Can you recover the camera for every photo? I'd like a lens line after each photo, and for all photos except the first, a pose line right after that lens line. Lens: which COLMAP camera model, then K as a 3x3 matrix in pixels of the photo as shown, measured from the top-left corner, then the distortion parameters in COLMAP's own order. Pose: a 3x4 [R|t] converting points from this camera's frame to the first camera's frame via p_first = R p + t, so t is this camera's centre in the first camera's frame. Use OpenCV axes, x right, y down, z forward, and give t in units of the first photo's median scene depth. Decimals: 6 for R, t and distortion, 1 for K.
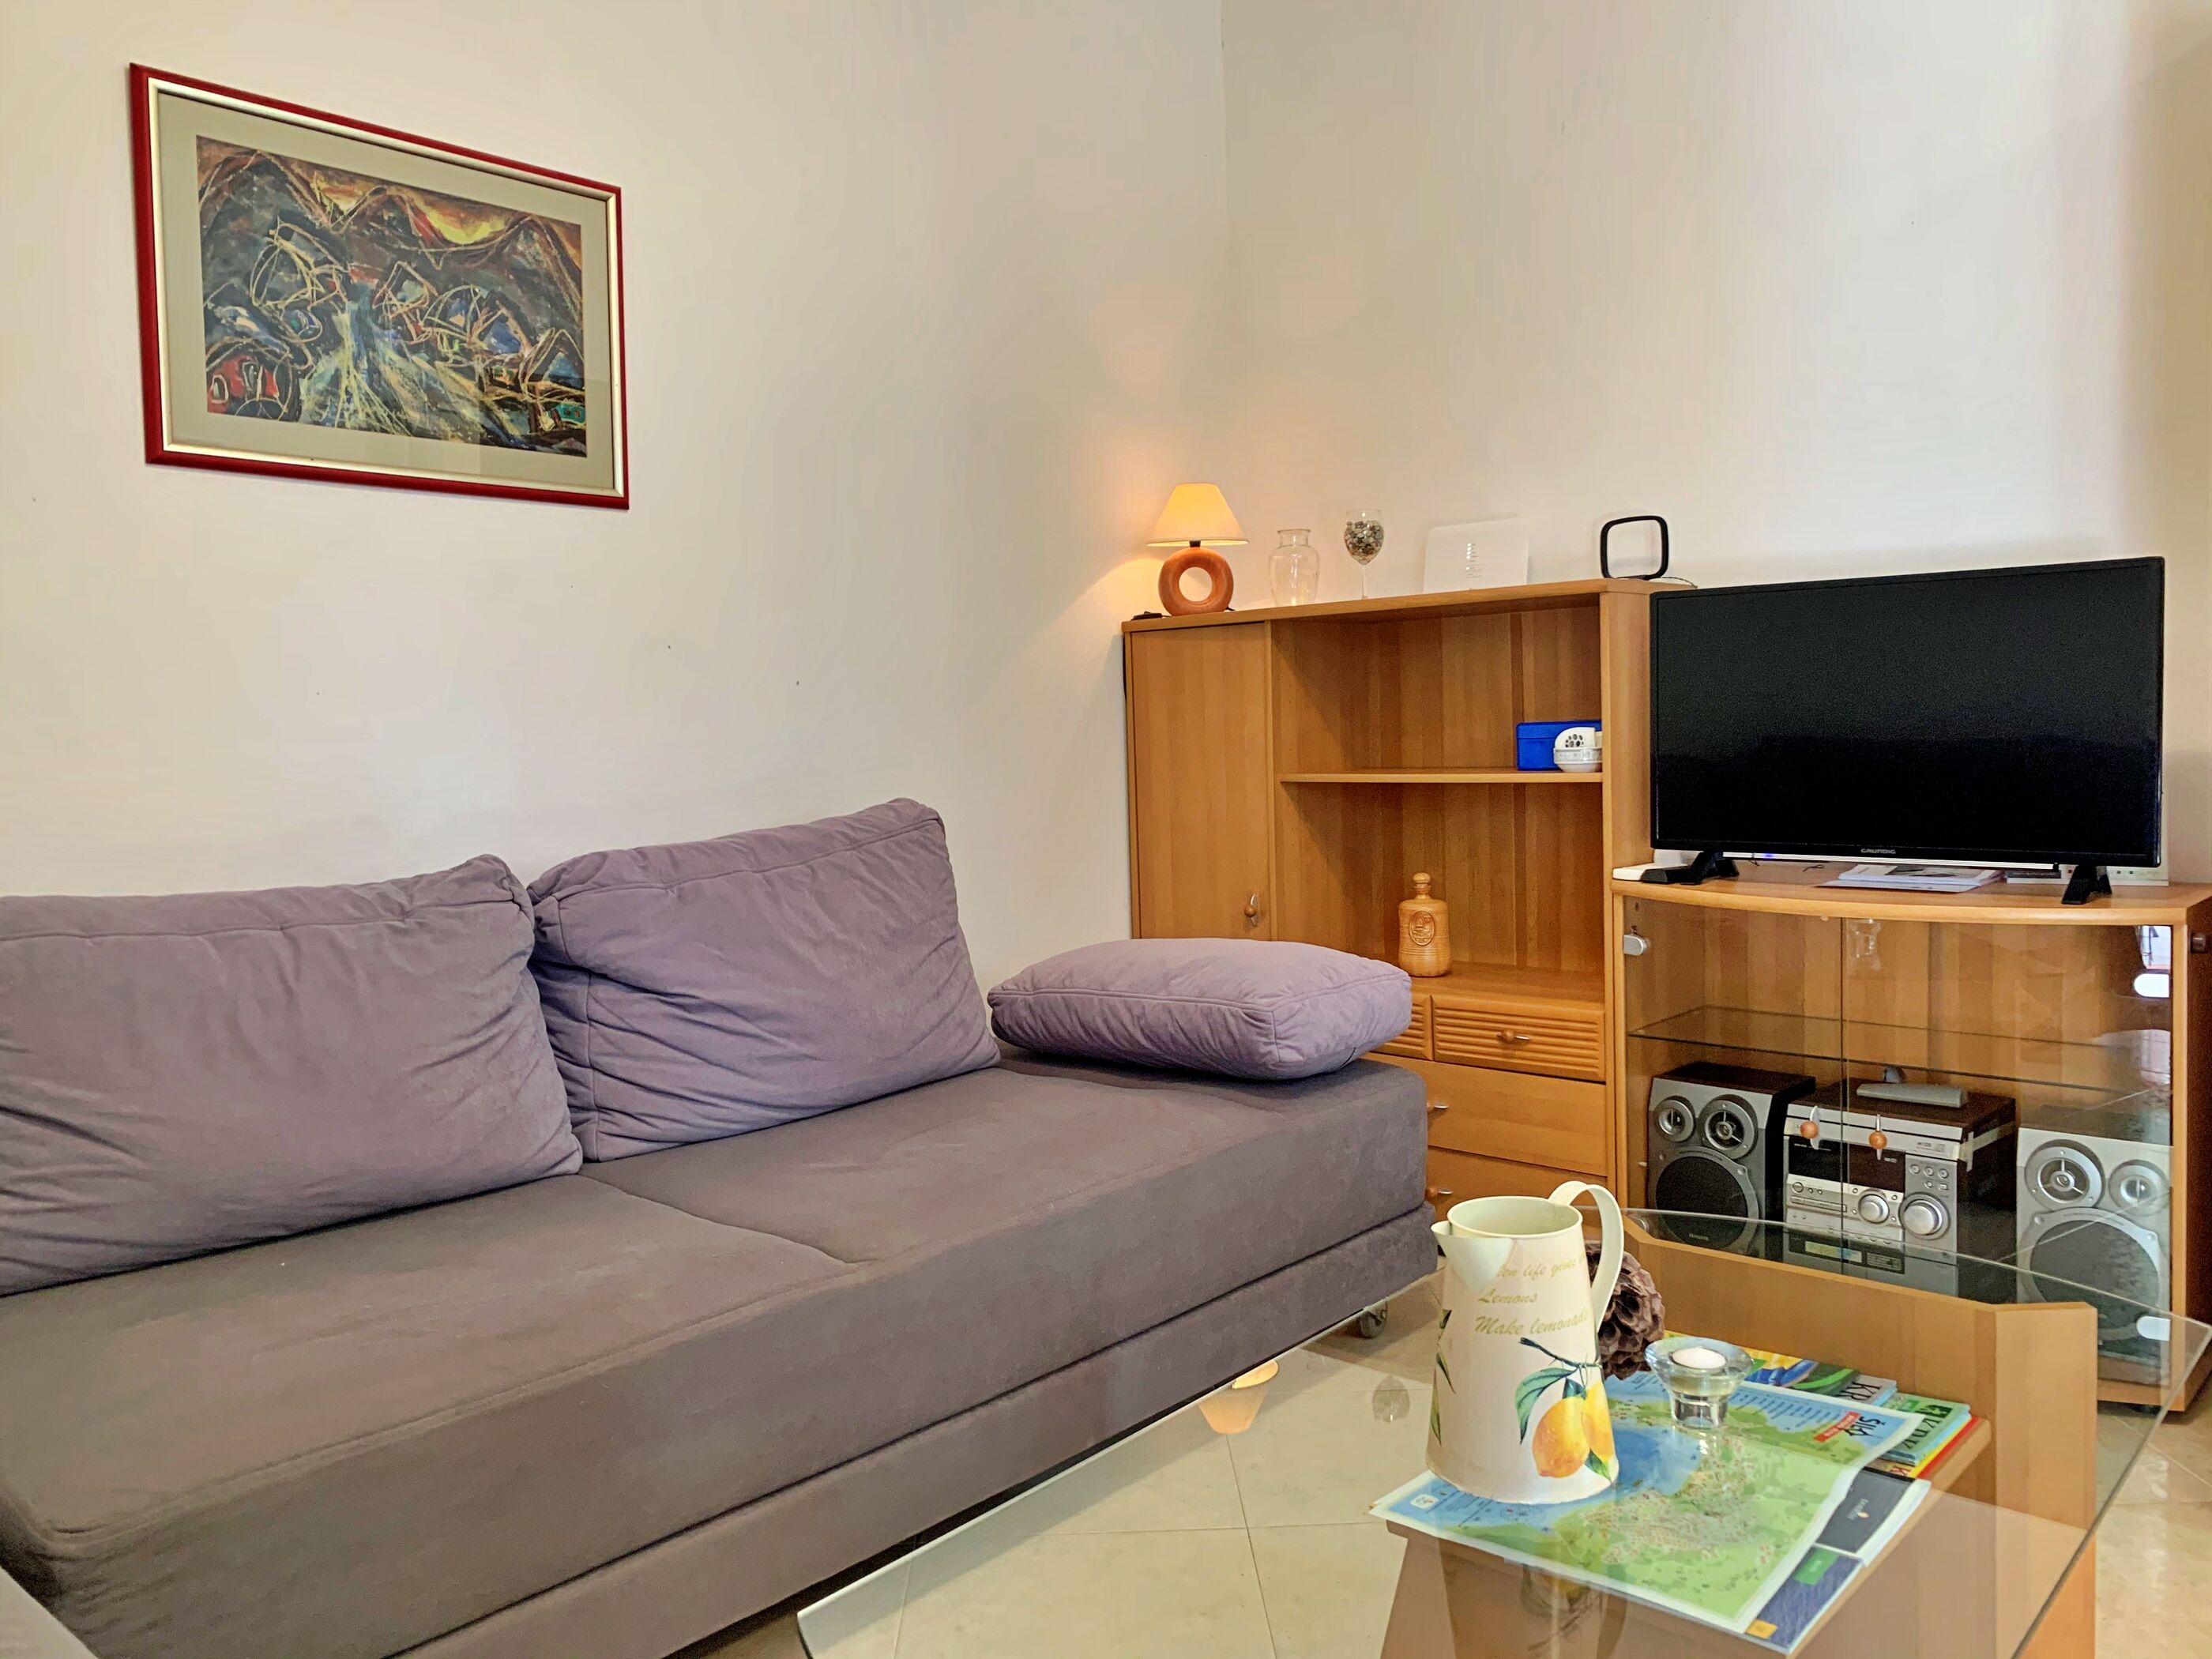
lens RADIAL K [[1707.9, 0, 1106.0], [0, 1707.9, 829.5], [0, 0, 1]] dist [0.000767, 0.005446]
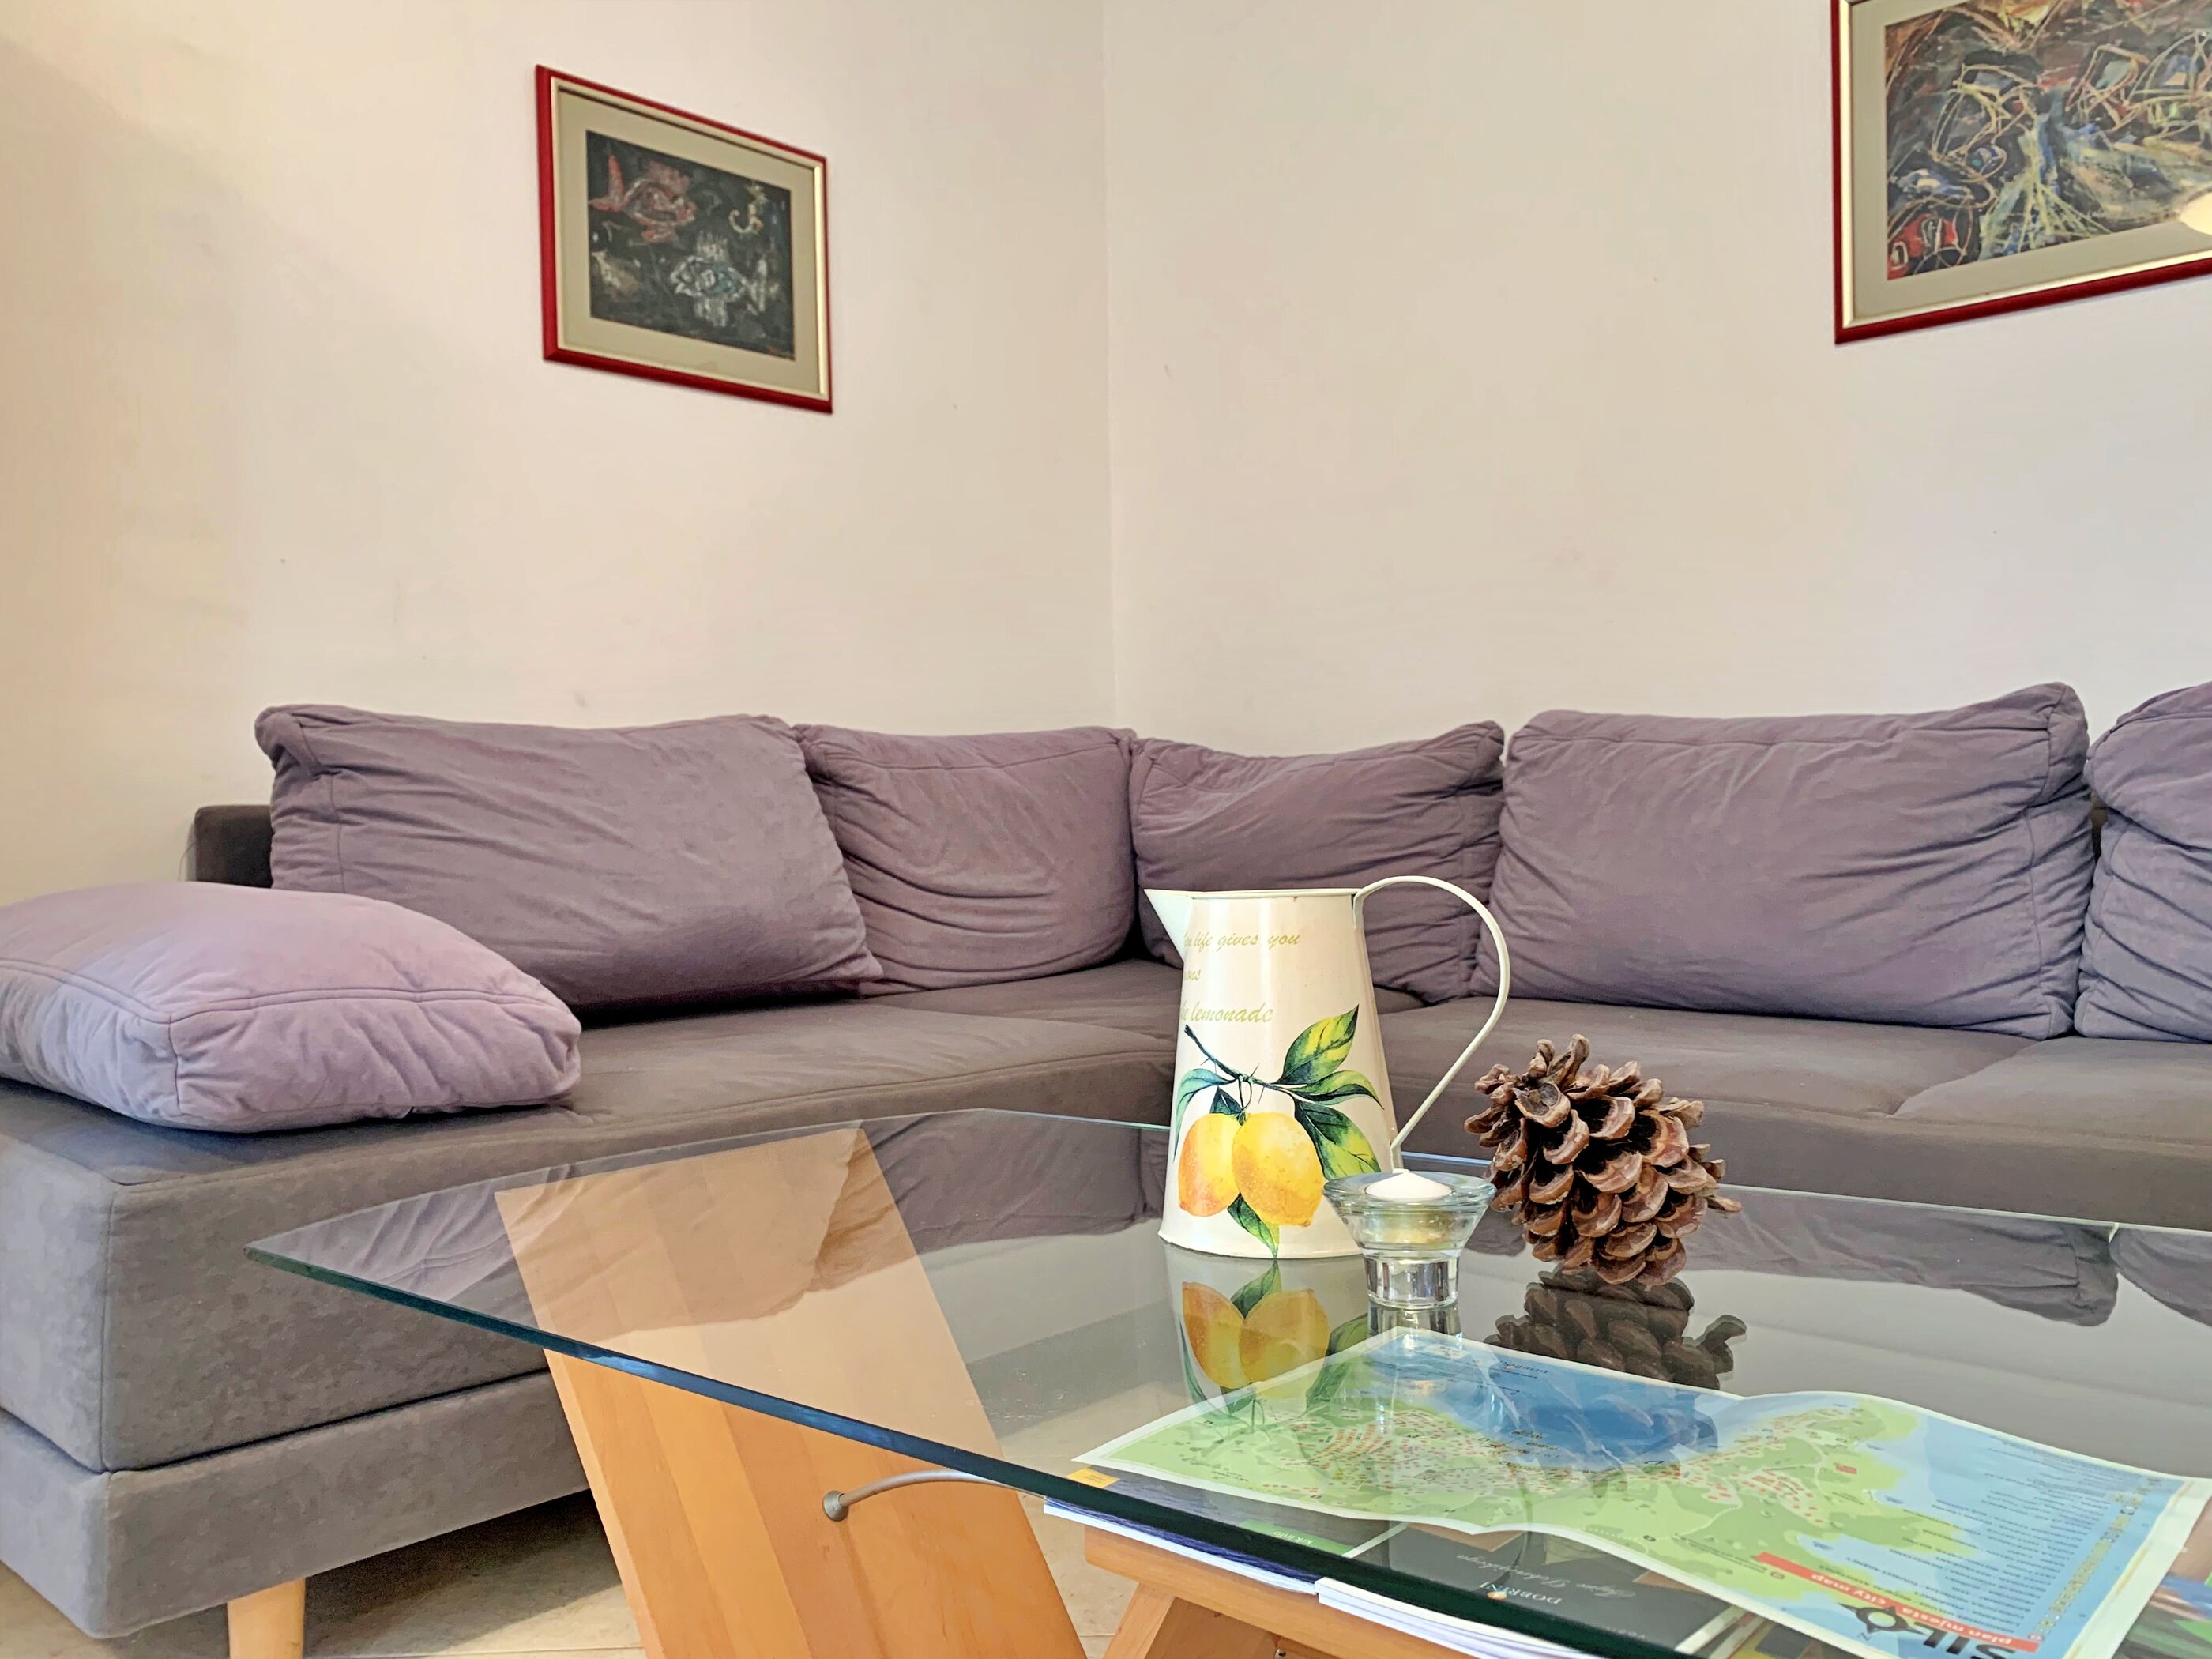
lens RADIAL K [[1712.0, 0, 1100.2], [0, 1712.0, 809.3], [0, 0, 1]] dist [0.022798, -0.008555]
pose [[0.014350, 0.009553, -0.999851, 0.509617], [-0.047822, 0.998817, 0.008857, 0.093221], [0.998753, 0.047688, 0.014790, 0.472772]]
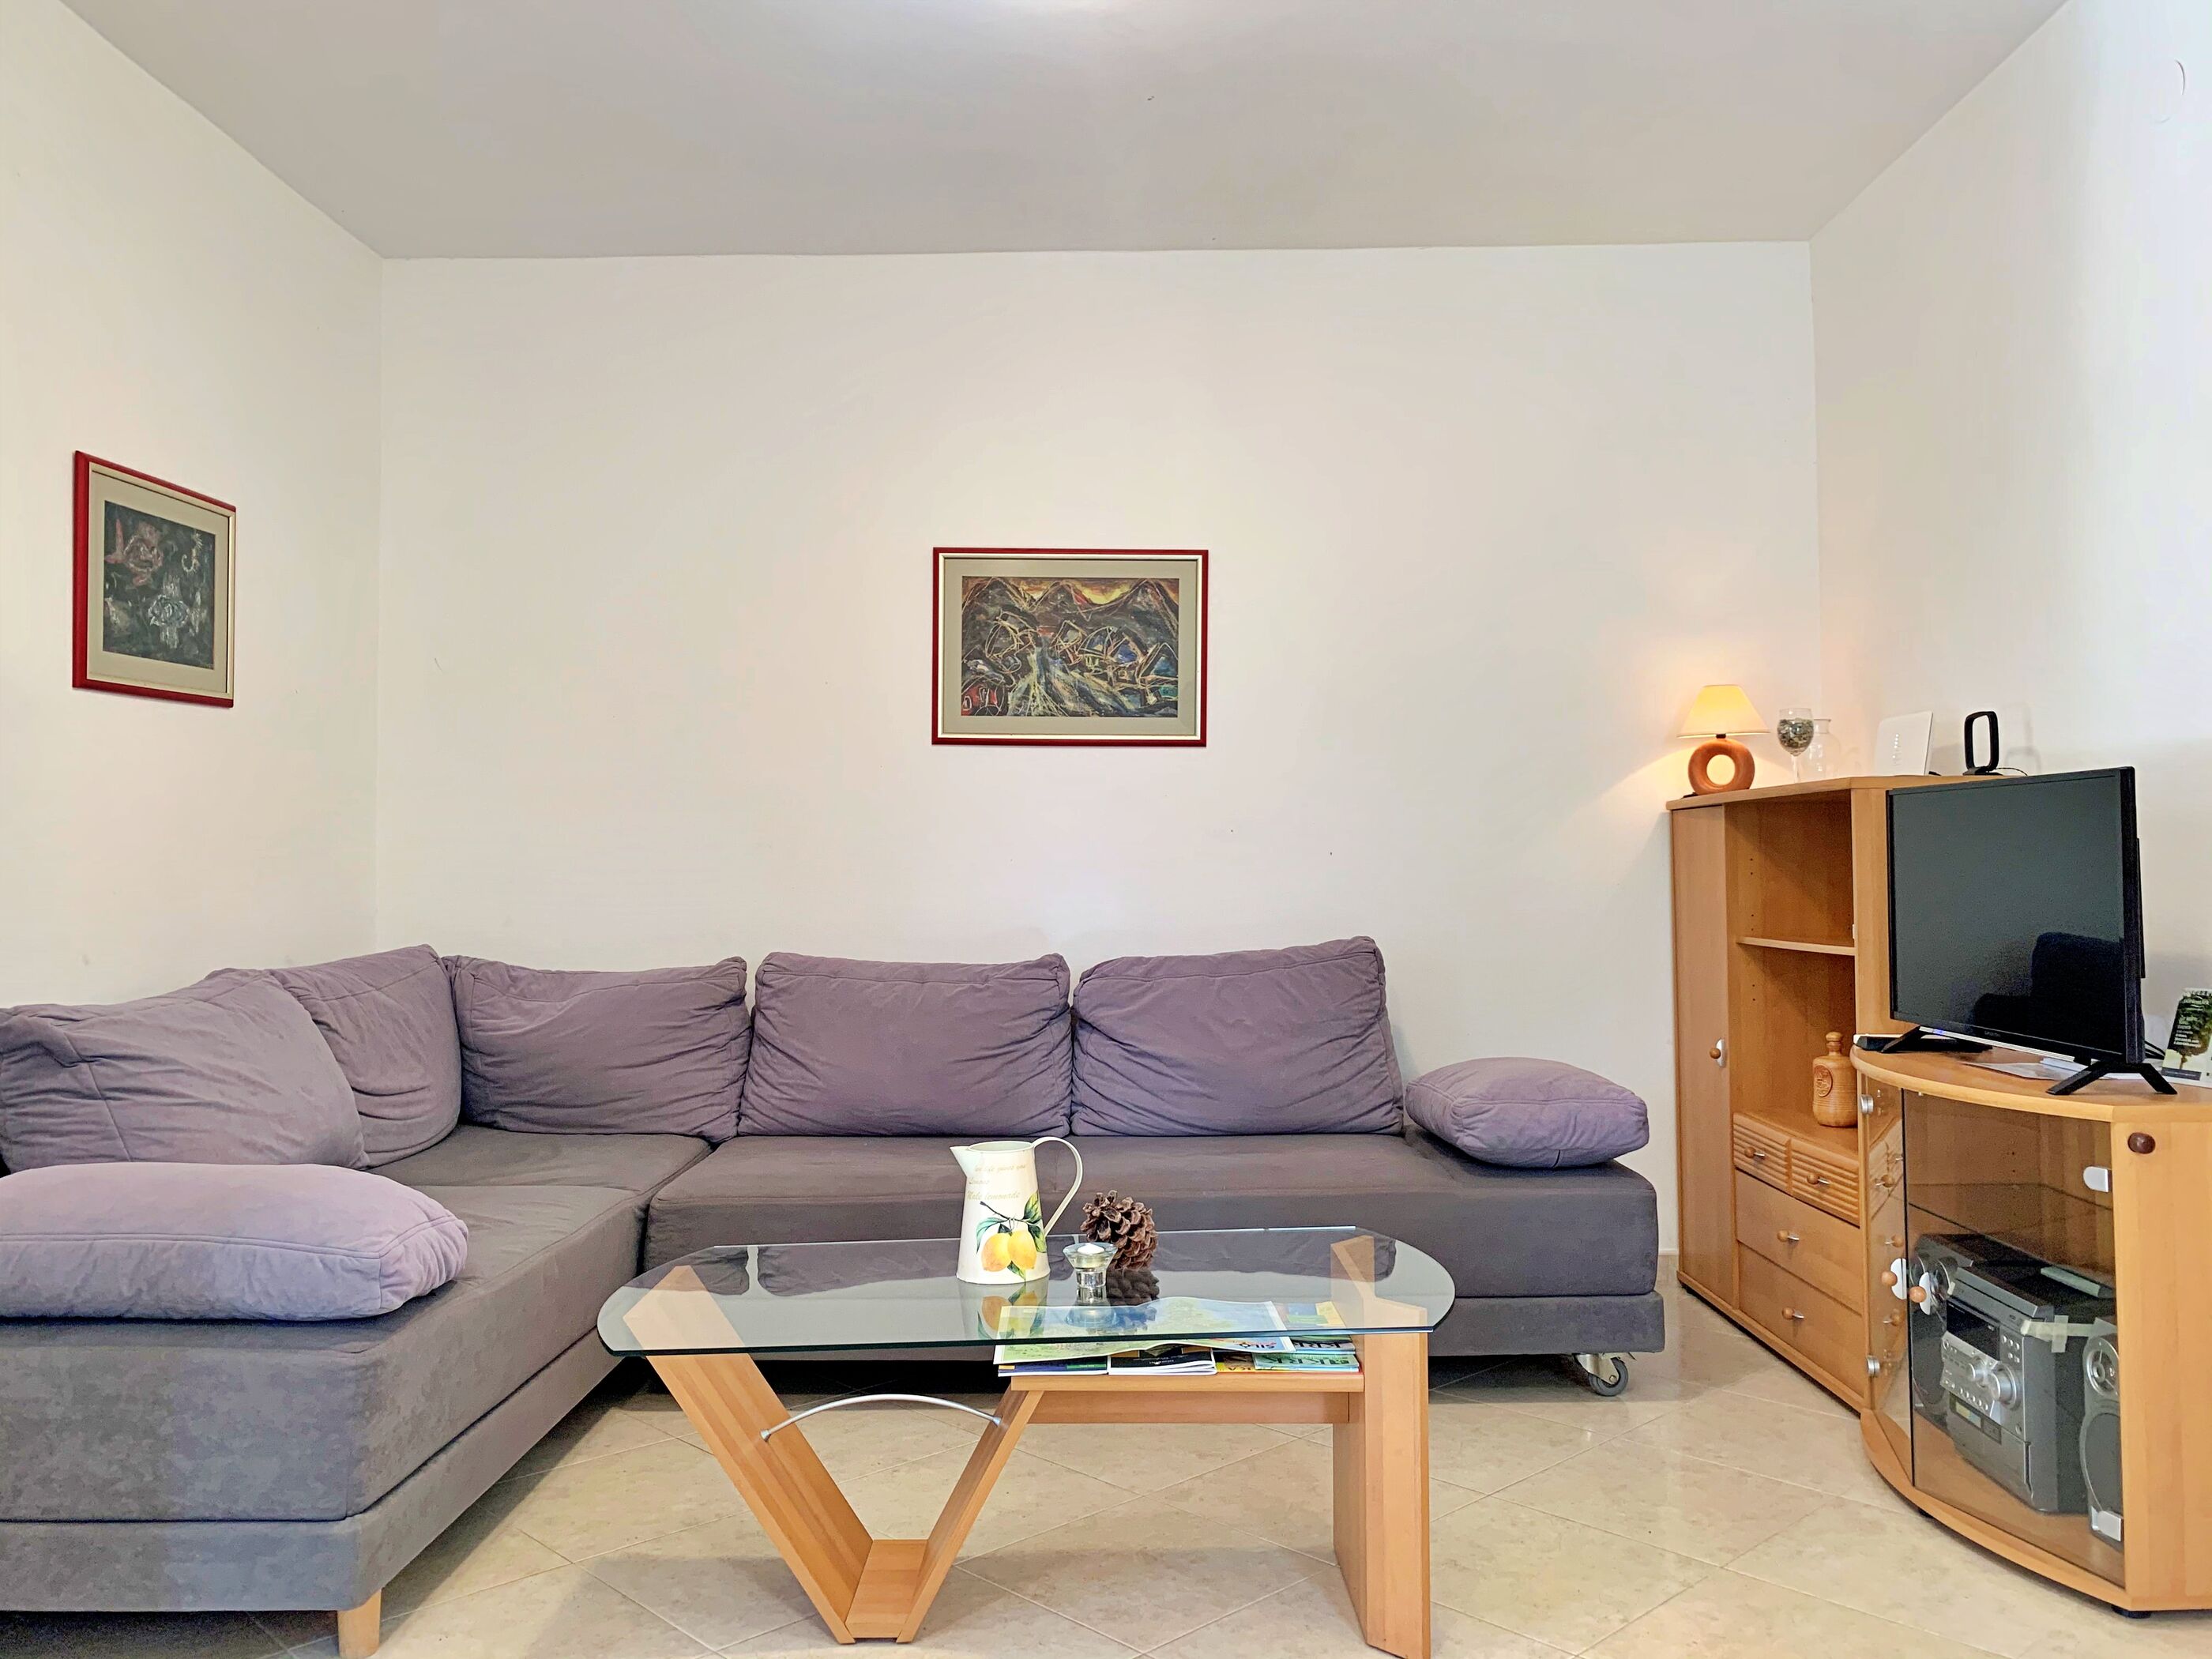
lens RADIAL K [[1667.6, 0, 1106.0], [0, 1667.6, 829.5], [0, 0, 1]] dist [0.073709, -0.103506]
pose [[0.672322, 0.005551, -0.740238, 0.915224], [-0.061114, 0.996975, -0.048030, -0.032714], [0.737732, 0.077530, 0.670627, -0.126000]]
